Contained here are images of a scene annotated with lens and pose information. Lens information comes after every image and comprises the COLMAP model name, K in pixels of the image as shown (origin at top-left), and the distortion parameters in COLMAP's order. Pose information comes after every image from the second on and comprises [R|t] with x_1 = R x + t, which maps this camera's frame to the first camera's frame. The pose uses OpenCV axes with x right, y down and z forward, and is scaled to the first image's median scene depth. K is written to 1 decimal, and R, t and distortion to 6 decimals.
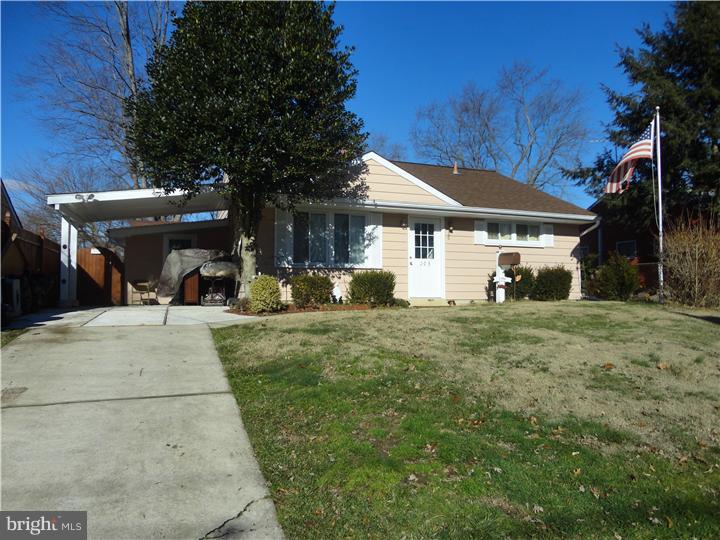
lens RADIAL K [[524.8, 0, 360.0], [0, 524.8, 270.0], [0, 0, 1]] dist [-0.000574, 0.000643]
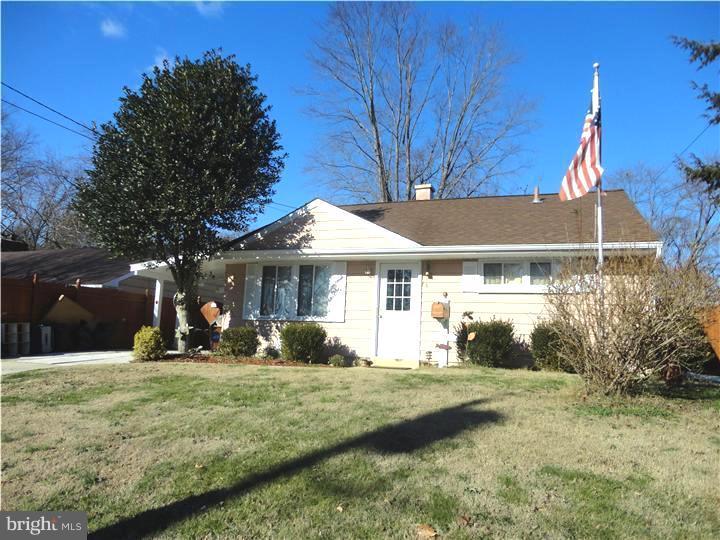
lens RADIAL K [[524.8, 0, 360.0], [0, 524.8, 270.0], [0, 0, 1]] dist [-0.000574, 0.000643]
pose [[0.740172, -0.060415, -0.669698, 0.659817], [-0.009839, 0.994876, -0.100625, -0.000957], [0.672345, 0.081069, 0.735785, 0.325955]]
